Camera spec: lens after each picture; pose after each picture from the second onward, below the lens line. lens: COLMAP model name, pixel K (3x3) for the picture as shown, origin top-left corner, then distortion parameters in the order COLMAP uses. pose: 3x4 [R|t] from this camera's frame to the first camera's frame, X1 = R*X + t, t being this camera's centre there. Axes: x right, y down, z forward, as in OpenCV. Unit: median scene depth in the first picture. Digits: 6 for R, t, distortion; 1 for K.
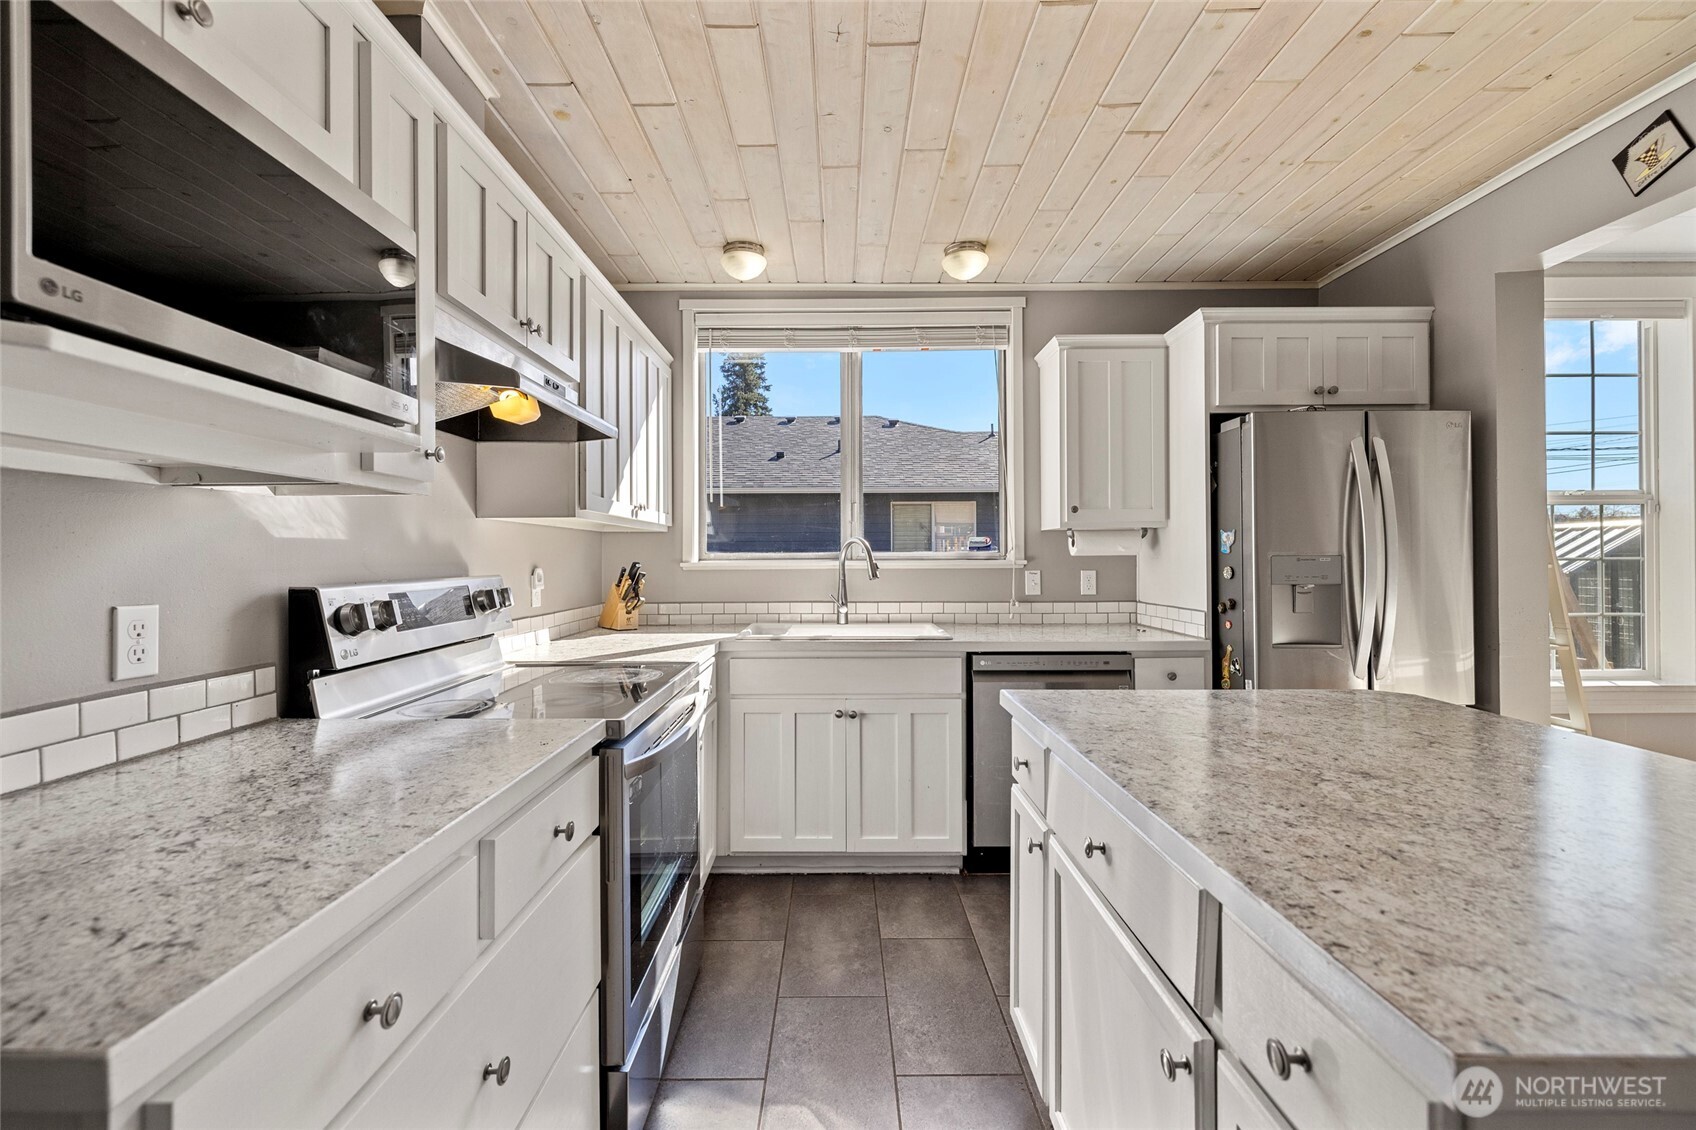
lens RADIAL K [[710.1, 0, 847.1], [0, 710.1, 554.4], [0, 0, 1]] dist [-0.000536, 0.000505]
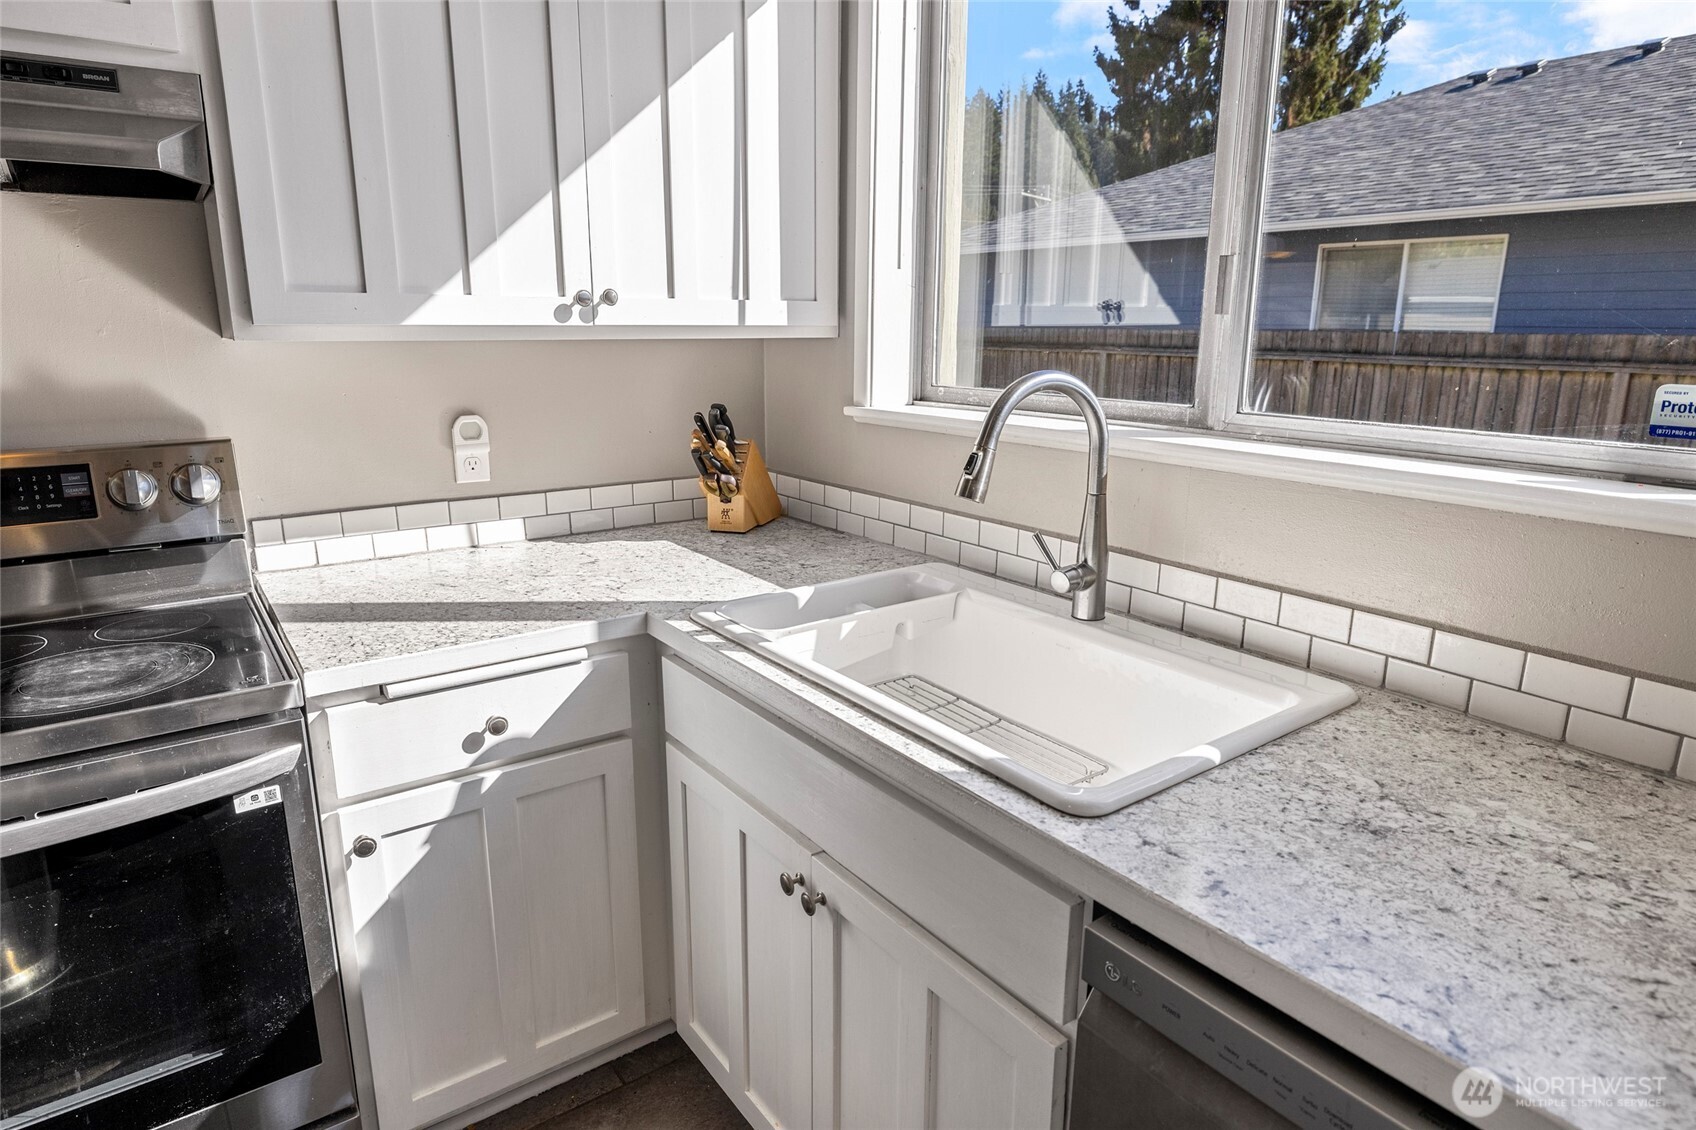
lens RADIAL K [[988.9, 0, 845.9], [0, 988.9, 556.9], [0, 0, 1]] dist [-0.006120, 0.000115]
pose [[0.577382, 0.197470, -0.792234, 0.359686], [-0.004271, 0.971029, 0.238923, -0.056172], [0.816463, -0.134566, 0.561499, 0.735766]]
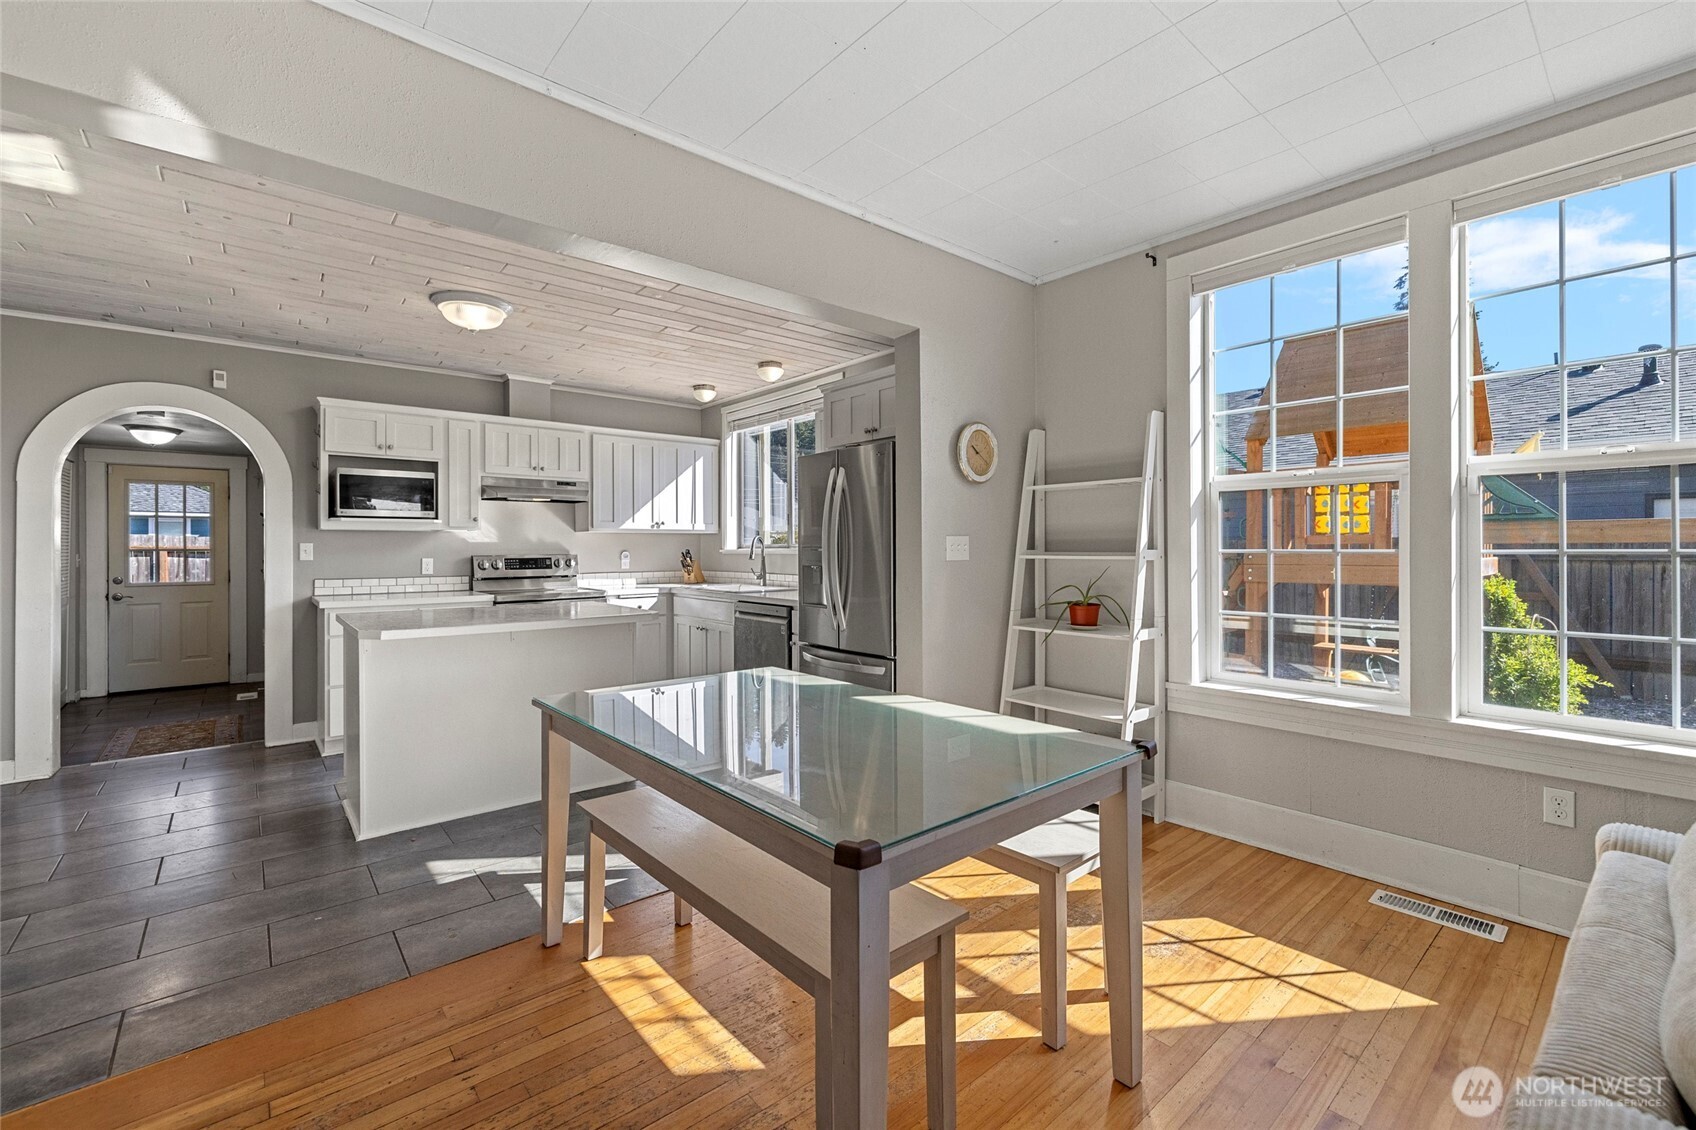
lens RADIAL K [[722.1, 0, 841.6], [0, 722.1, 548.9], [0, 0, 1]] dist [-0.002108, -0.000730]
pose [[0.640177, 0.004210, -0.768216, 1.696969], [0.003802, 0.999955, 0.008648, -0.006576], [0.768218, -0.008457, 0.640132, 0.035624]]
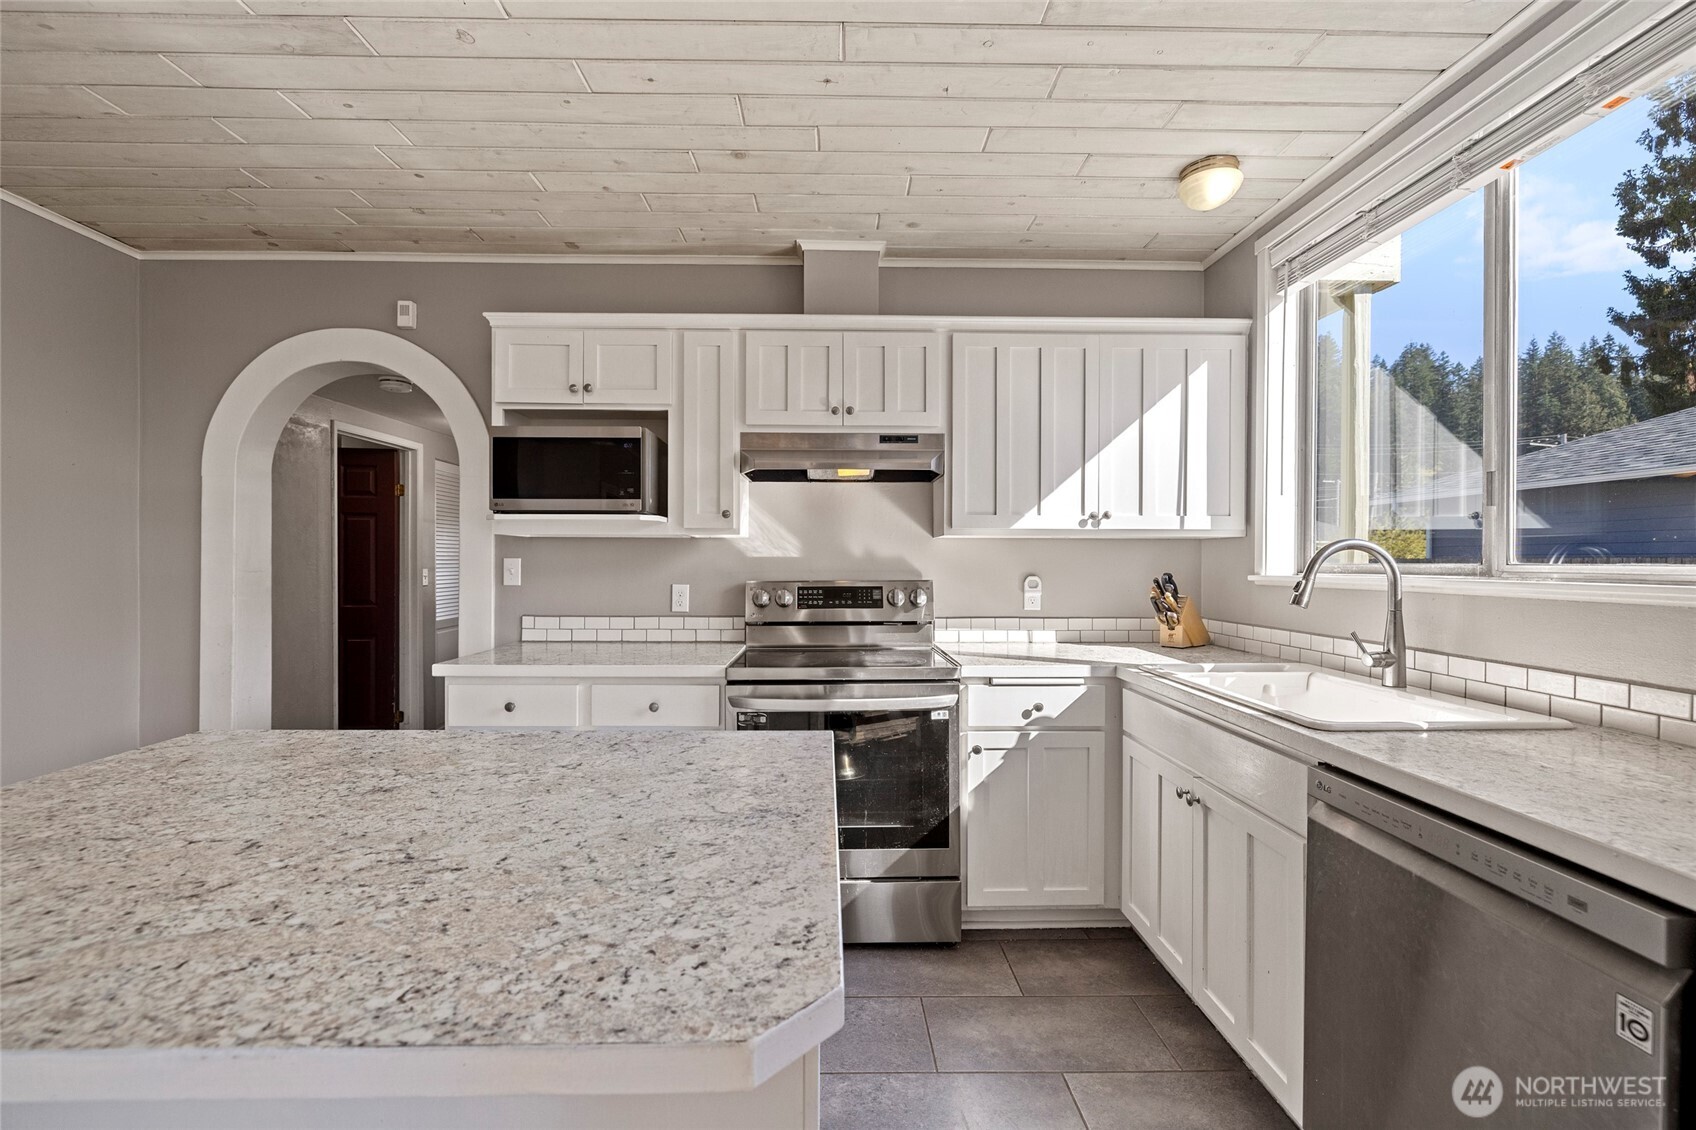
lens RADIAL K [[718.0, 0, 838.1], [0, 718.0, 563.3], [0, 0, 1]] dist [0.000954, 0.000374]
pose [[0.011203, 0.008938, -0.999897, 0.673682], [0.002527, 0.999957, 0.008966, -0.011389], [0.999934, -0.002627, 0.011180, 0.627893]]
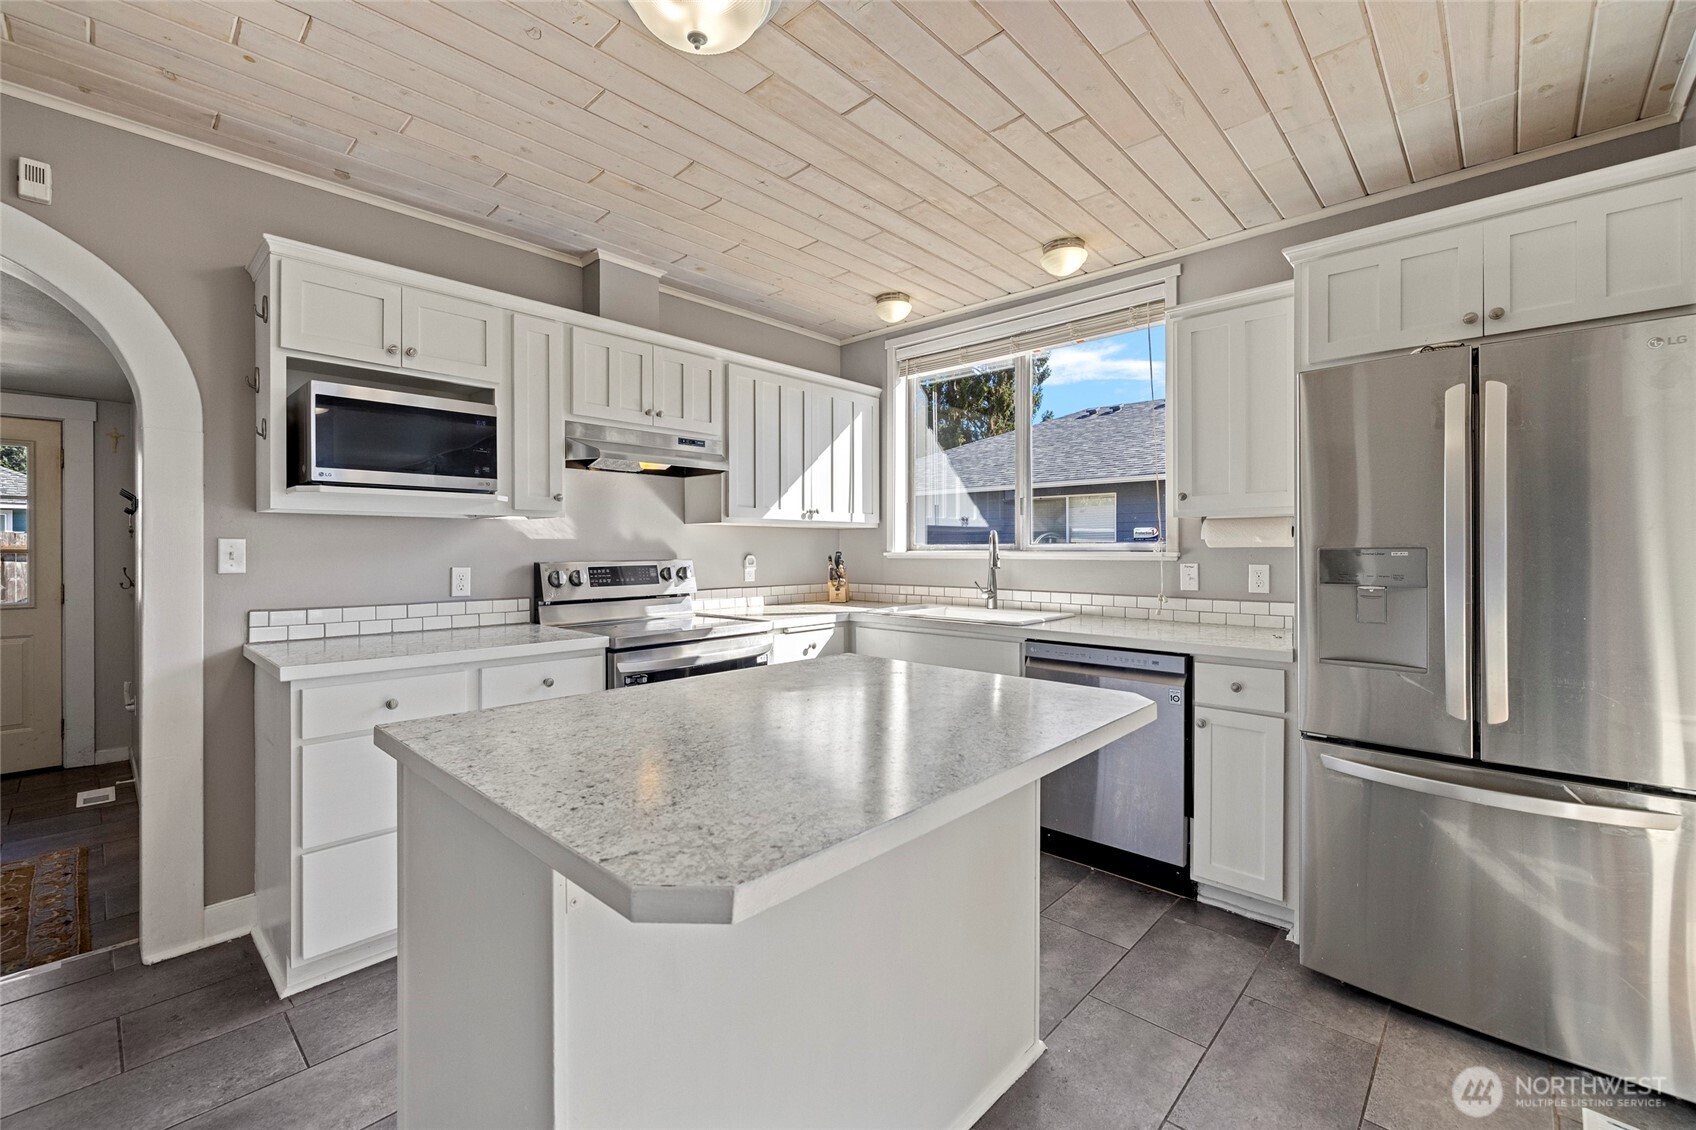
lens RADIAL K [[722.1, 0, 841.6], [0, 722.1, 548.9], [0, 0, 1]] dist [-0.002108, -0.000730]
pose [[0.725934, 0.003768, -0.687754, 0.694186], [0.001197, 0.999977, 0.006743, -0.003311], [0.687763, -0.005718, 0.725912, 0.031450]]
